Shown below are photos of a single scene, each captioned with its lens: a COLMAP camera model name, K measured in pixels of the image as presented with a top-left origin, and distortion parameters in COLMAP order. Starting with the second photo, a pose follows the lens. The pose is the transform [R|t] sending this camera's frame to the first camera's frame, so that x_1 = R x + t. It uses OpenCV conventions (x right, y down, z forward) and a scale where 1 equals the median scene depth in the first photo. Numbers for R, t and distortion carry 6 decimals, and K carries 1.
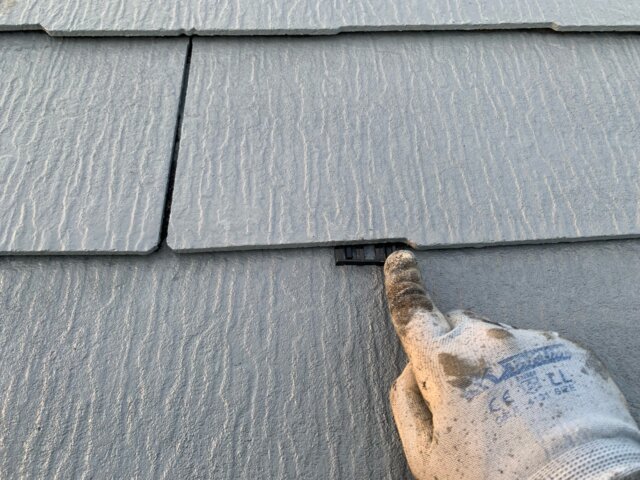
lens RADIAL K [[495.0, 0, 320.0], [0, 495.0, 240.0], [0, 0, 1]] dist [0.030970, -0.007772]
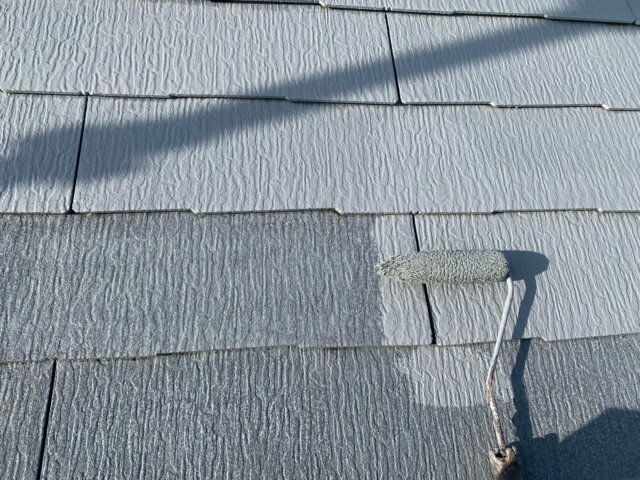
lens RADIAL K [[495.0, 0, 320.0], [0, 495.0, 240.0], [0, 0, 1]] dist [0.030970, -0.007772]
pose [[0.991546, 0.010335, 0.129341, -1.074316], [-0.023440, 0.994690, 0.100212, 0.488214], [-0.127618, -0.102397, 0.986523, -1.574732]]
